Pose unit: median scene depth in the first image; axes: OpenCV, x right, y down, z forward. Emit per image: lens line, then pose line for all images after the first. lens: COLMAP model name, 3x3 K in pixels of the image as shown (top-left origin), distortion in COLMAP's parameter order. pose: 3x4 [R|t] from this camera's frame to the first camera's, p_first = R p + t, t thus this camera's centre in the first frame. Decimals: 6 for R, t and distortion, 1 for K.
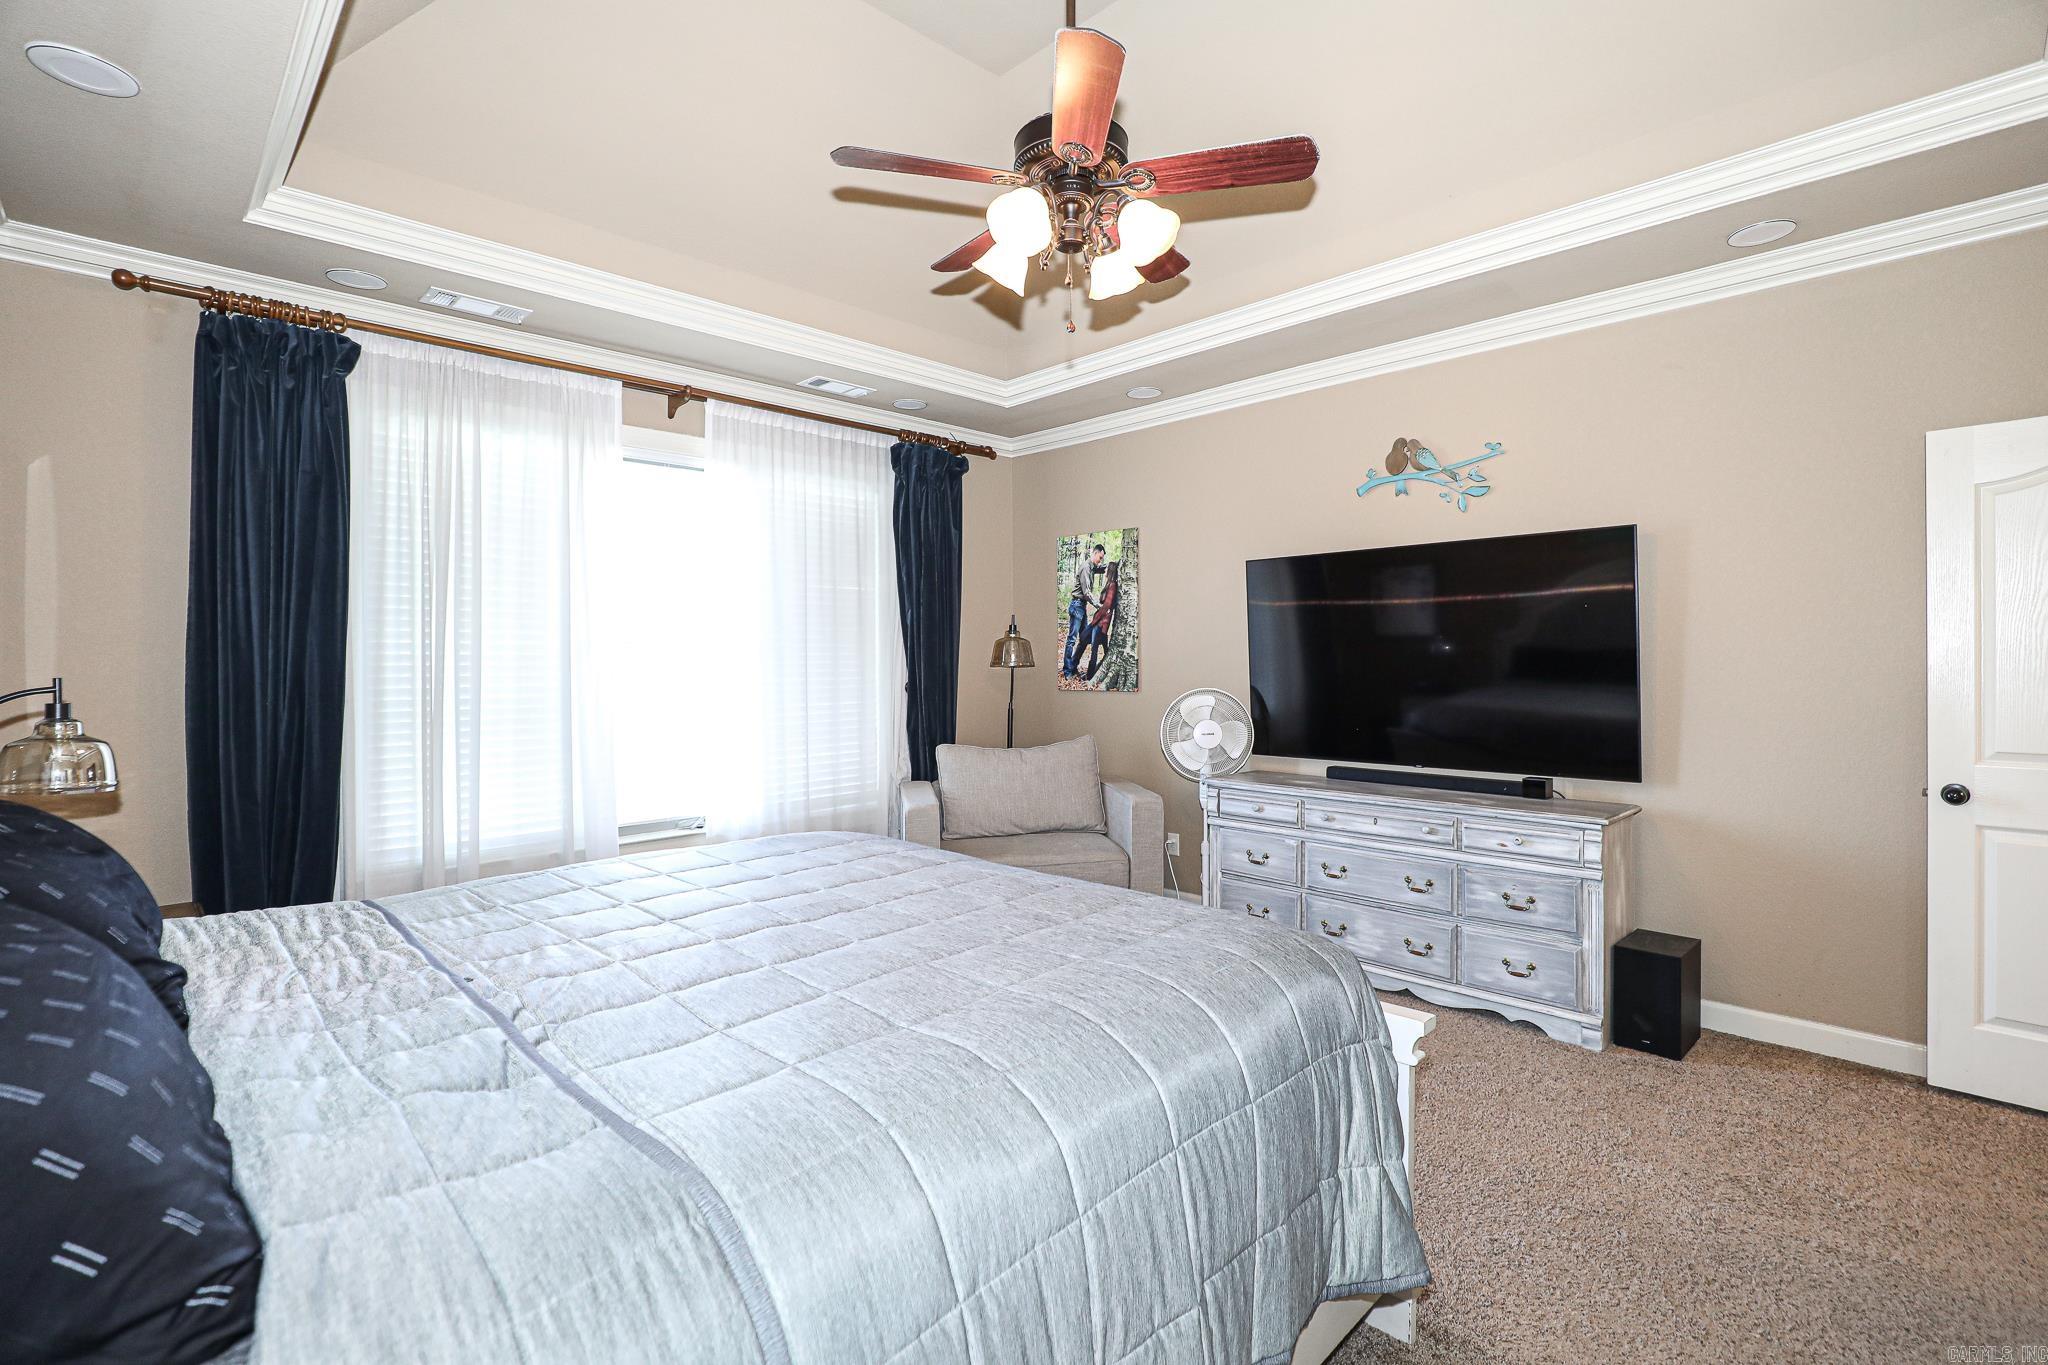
lens RADIAL K [[928.7, 0, 1026.7], [0, 928.7, 683.2], [0, 0, 1]] dist [-0.024365, 0.006792]
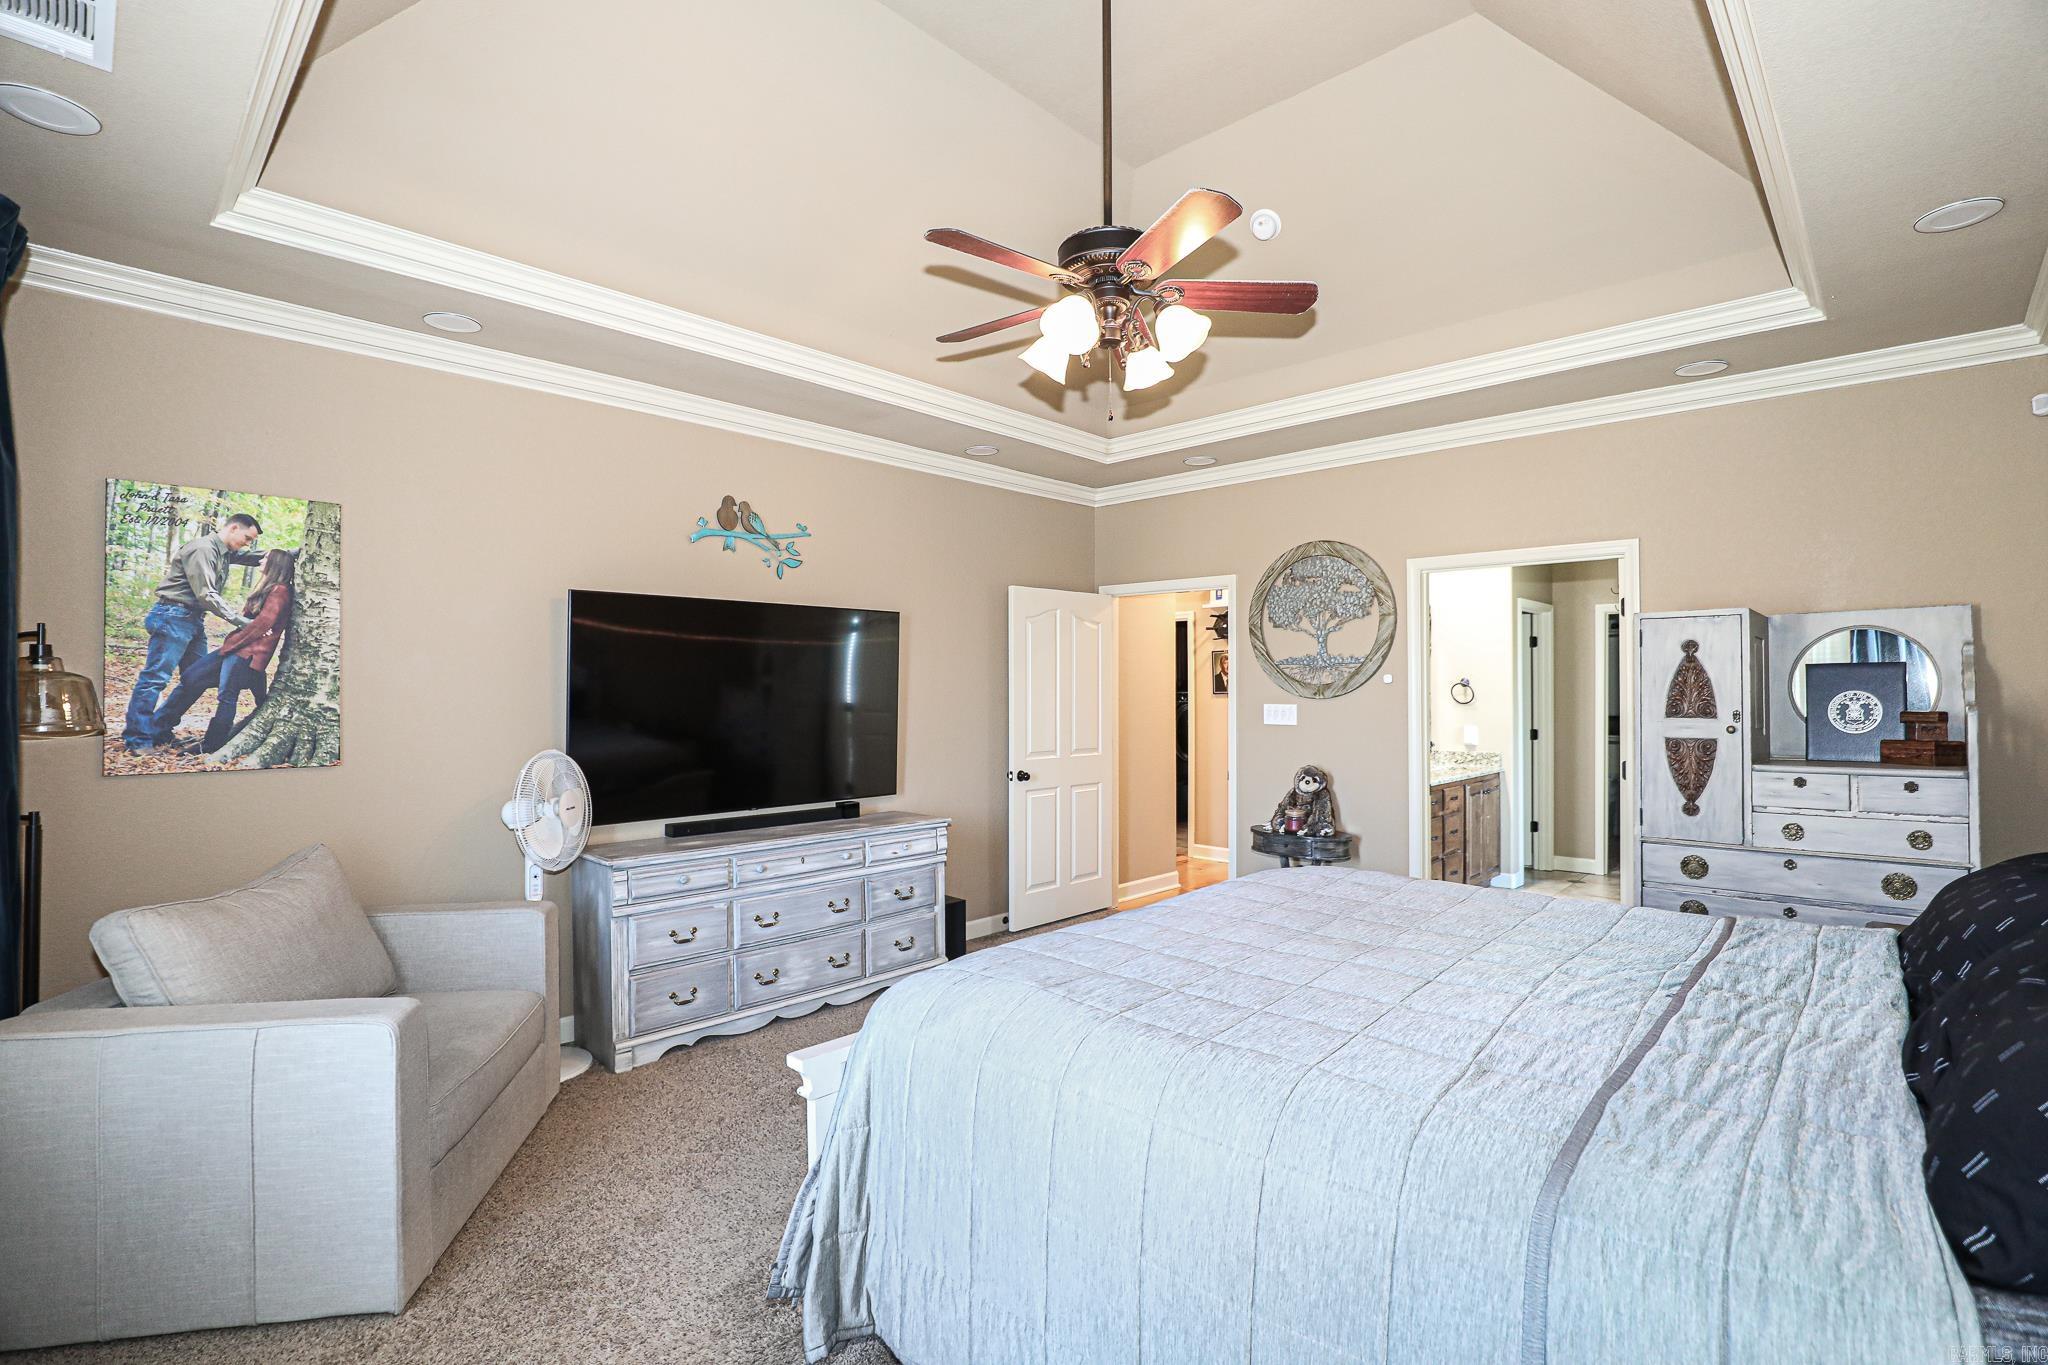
lens RADIAL K [[928.7, 0, 1026.7], [0, 928.7, 683.2], [0, 0, 1]] dist [-0.024365, 0.006792]
pose [[-0.020786, 0.007206, 0.999758, -0.560985], [0.022753, 0.999718, -0.006733, -0.034486], [-0.999525, 0.022608, -0.020944, 0.601231]]
